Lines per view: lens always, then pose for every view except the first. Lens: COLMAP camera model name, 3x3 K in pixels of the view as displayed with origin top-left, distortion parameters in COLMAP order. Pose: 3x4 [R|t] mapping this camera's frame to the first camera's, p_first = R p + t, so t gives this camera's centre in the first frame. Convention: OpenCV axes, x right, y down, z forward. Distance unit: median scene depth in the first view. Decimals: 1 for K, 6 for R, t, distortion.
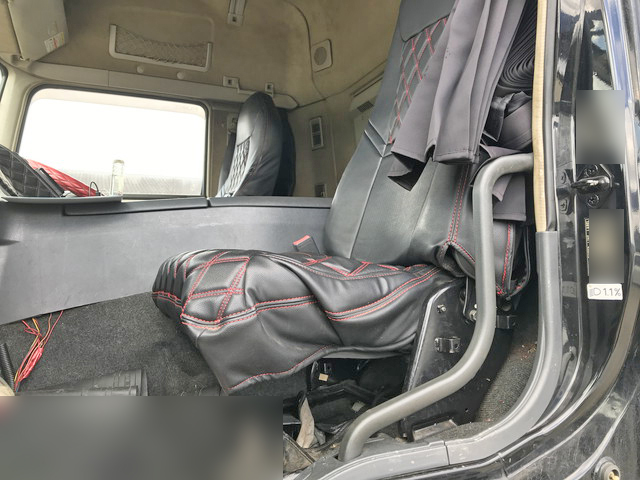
lens RADIAL K [[524.4, 0, 322.7], [0, 524.4, 232.8], [0, 0, 1]] dist [0.047972, -0.045225]
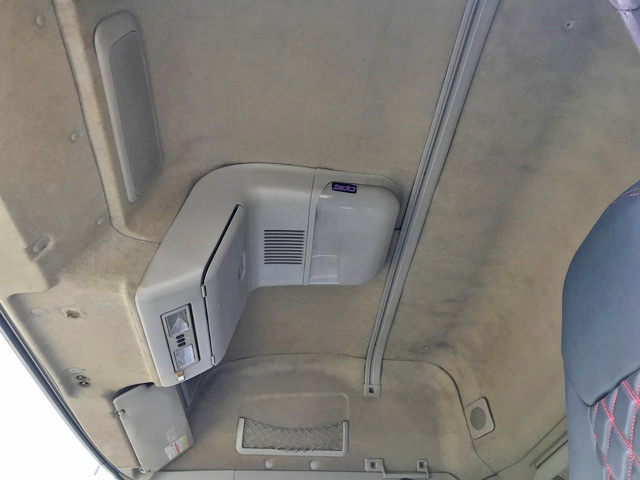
lens RADIAL K [[524.4, 0, 322.7], [0, 524.4, 232.8], [0, 0, 1]] dist [0.047972, -0.045225]
pose [[0.947016, -0.218967, -0.234977, 0.025144], [0.029379, 0.787578, -0.615514, -0.072460], [0.319840, 0.575999, 0.752282, 0.159594]]
